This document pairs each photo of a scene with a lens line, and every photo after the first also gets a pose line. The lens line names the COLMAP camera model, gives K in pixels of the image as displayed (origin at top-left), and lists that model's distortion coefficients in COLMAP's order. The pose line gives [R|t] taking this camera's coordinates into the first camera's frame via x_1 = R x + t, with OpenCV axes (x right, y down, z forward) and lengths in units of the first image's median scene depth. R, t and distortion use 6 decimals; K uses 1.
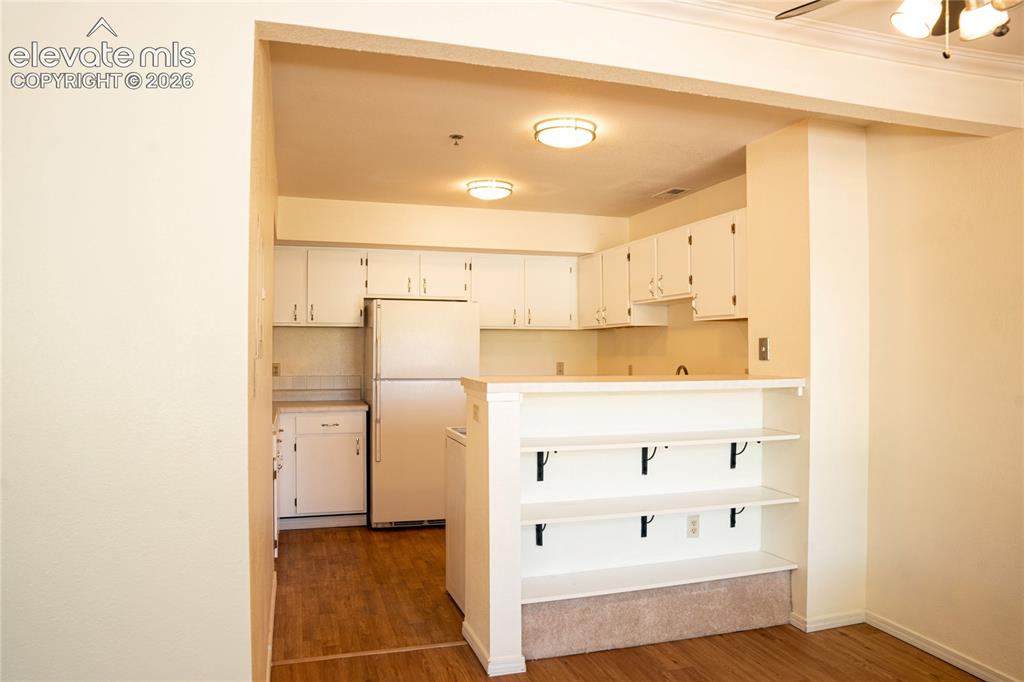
lens RADIAL K [[712.8, 0, 510.4], [0, 712.8, 344.1], [0, 0, 1]] dist [-0.142833, 0.109278]
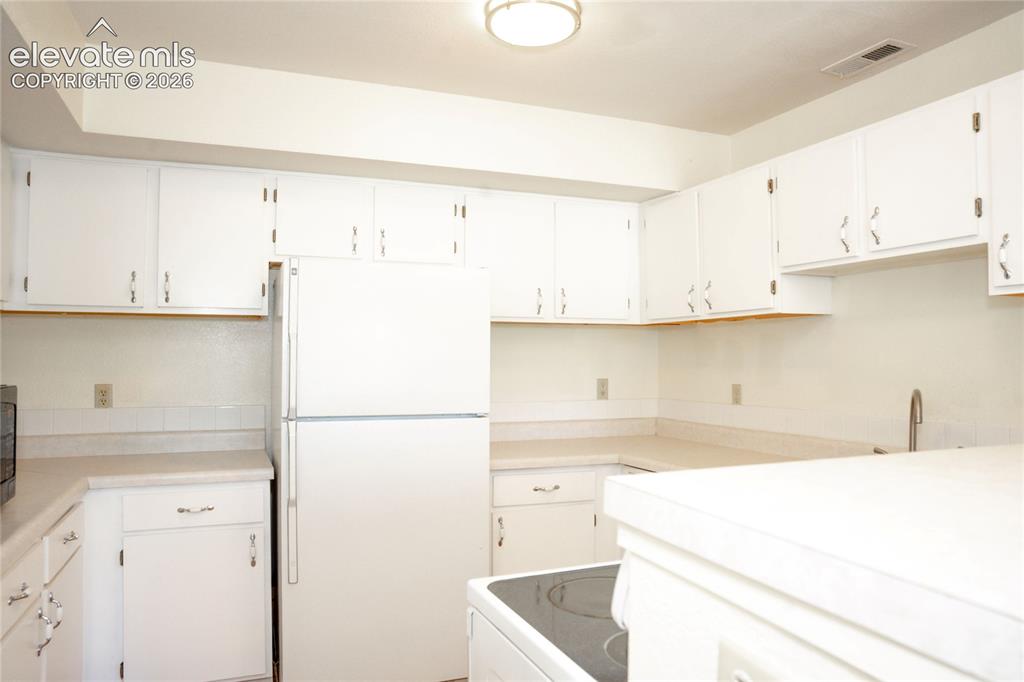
lens RADIAL K [[712.8, 0, 510.4], [0, 712.8, 344.1], [0, 0, 1]] dist [-0.142833, 0.109278]
pose [[0.996187, 0.000178, 0.087248, -0.073055], [0.000874, 0.999927, -0.012013, 0.003560], [-0.087244, 0.012044, 0.996114, 0.468412]]
